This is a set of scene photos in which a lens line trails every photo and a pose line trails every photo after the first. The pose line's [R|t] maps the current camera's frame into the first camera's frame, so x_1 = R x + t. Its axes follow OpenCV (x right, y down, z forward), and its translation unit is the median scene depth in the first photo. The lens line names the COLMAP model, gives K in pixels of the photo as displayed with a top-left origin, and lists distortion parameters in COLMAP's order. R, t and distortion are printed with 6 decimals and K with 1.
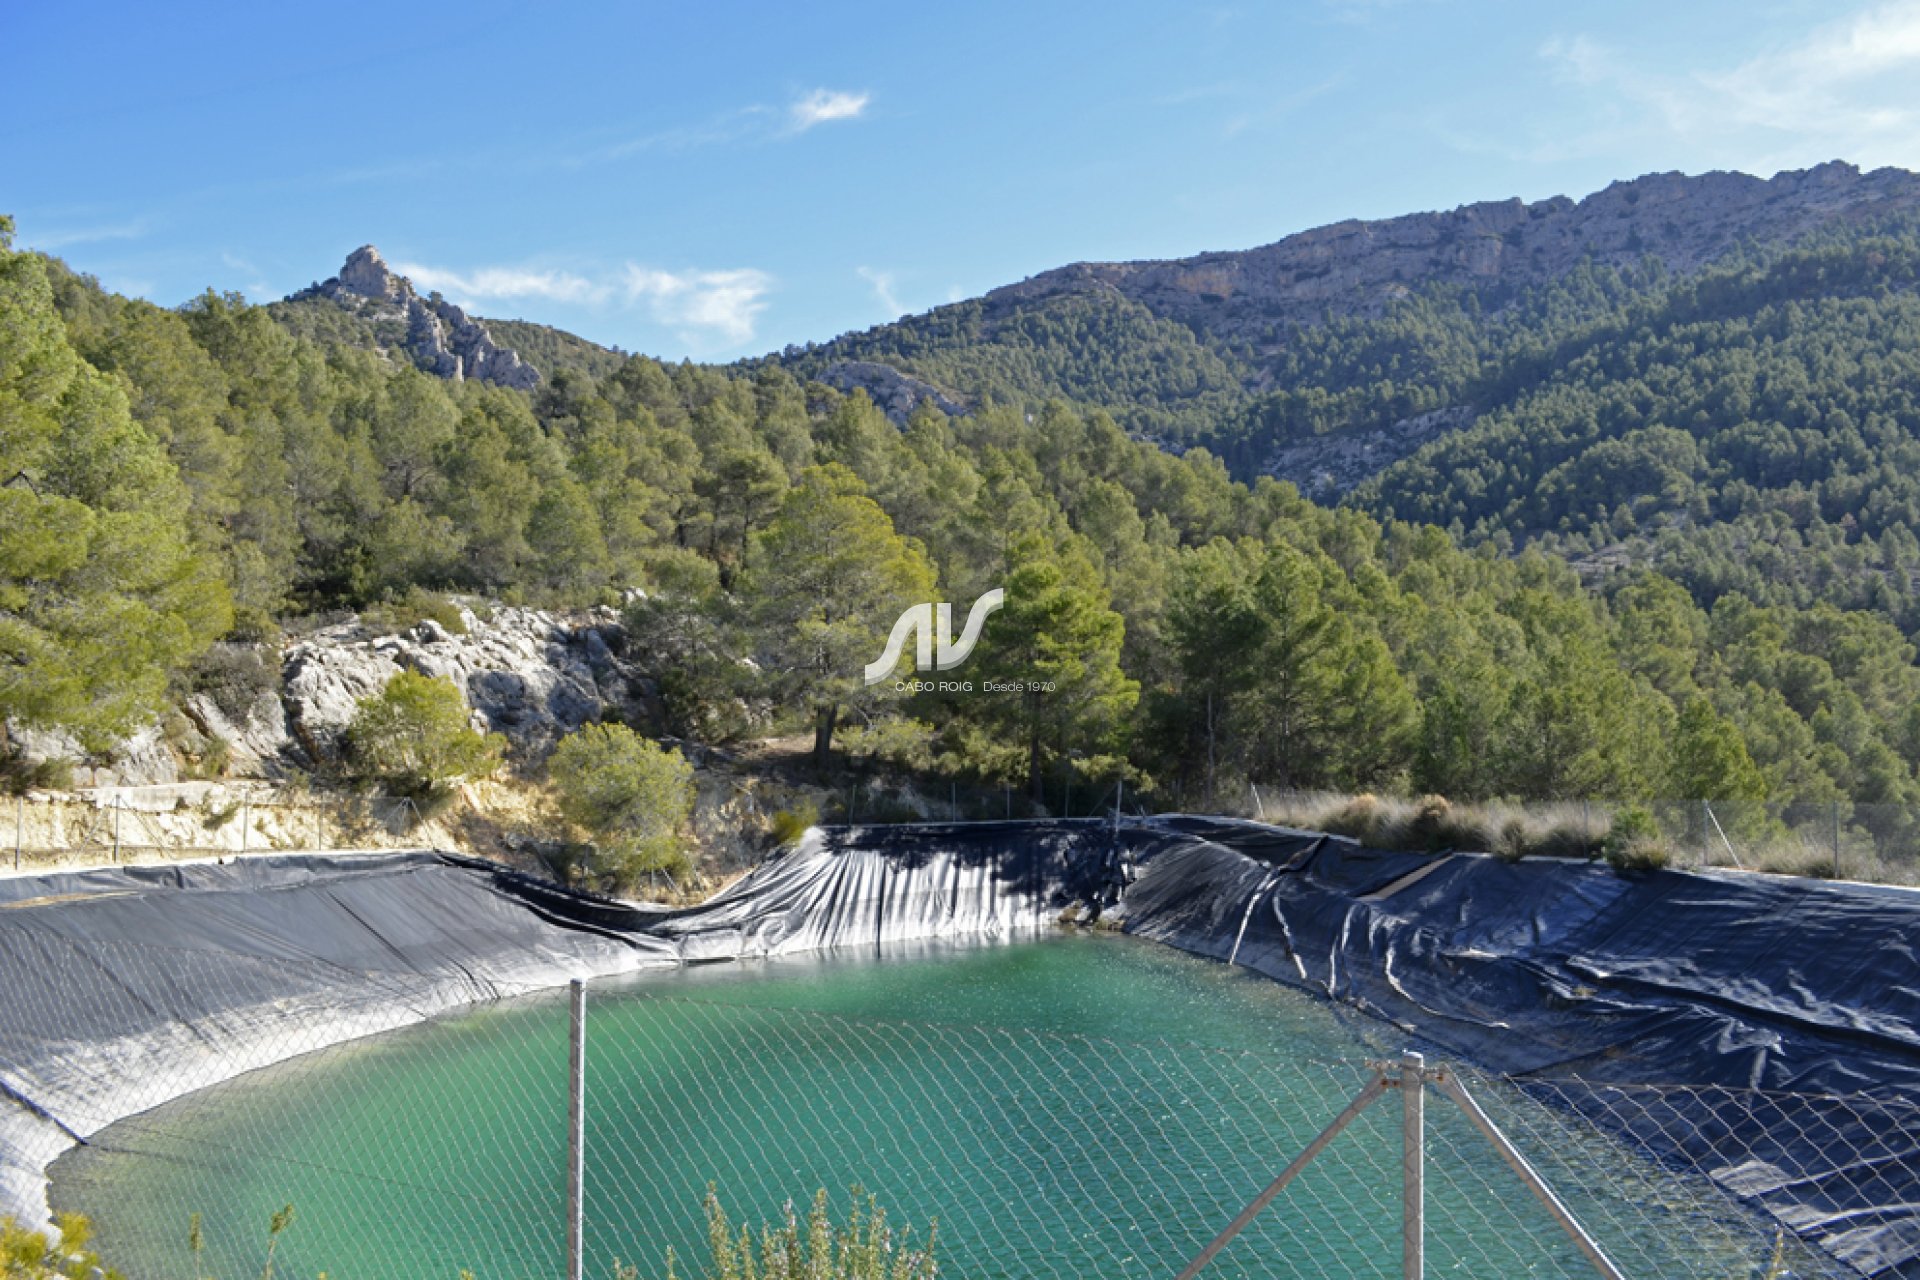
lens RADIAL K [[1546.9, 0, 960.2], [0, 1546.9, 639.7], [0, 0, 1]] dist [-0.070025, 0.000309]
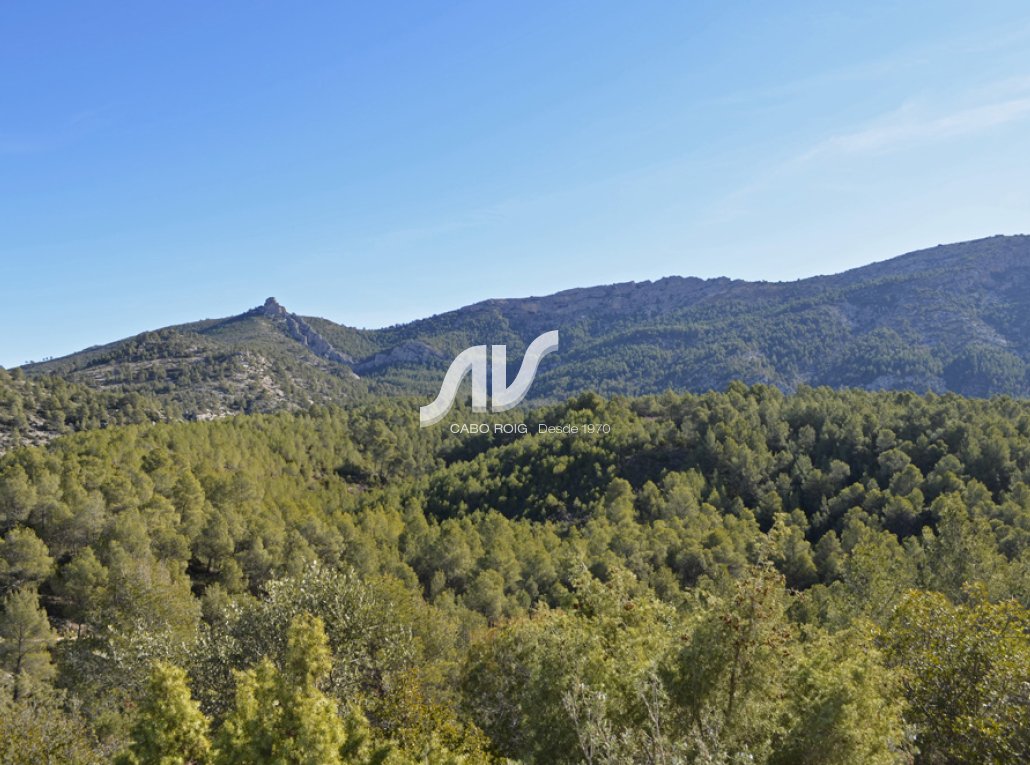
lens RADIAL K [[909.0, 0, 514.5], [0, 909.0, 382.3], [0, 0, 1]] dist [-0.062122, -0.005247]
pose [[0.999479, 0.026587, 0.018309, 0.099572], [-0.025642, 0.998416, -0.050086, 0.015151], [-0.019612, 0.049591, 0.998577, -0.858573]]
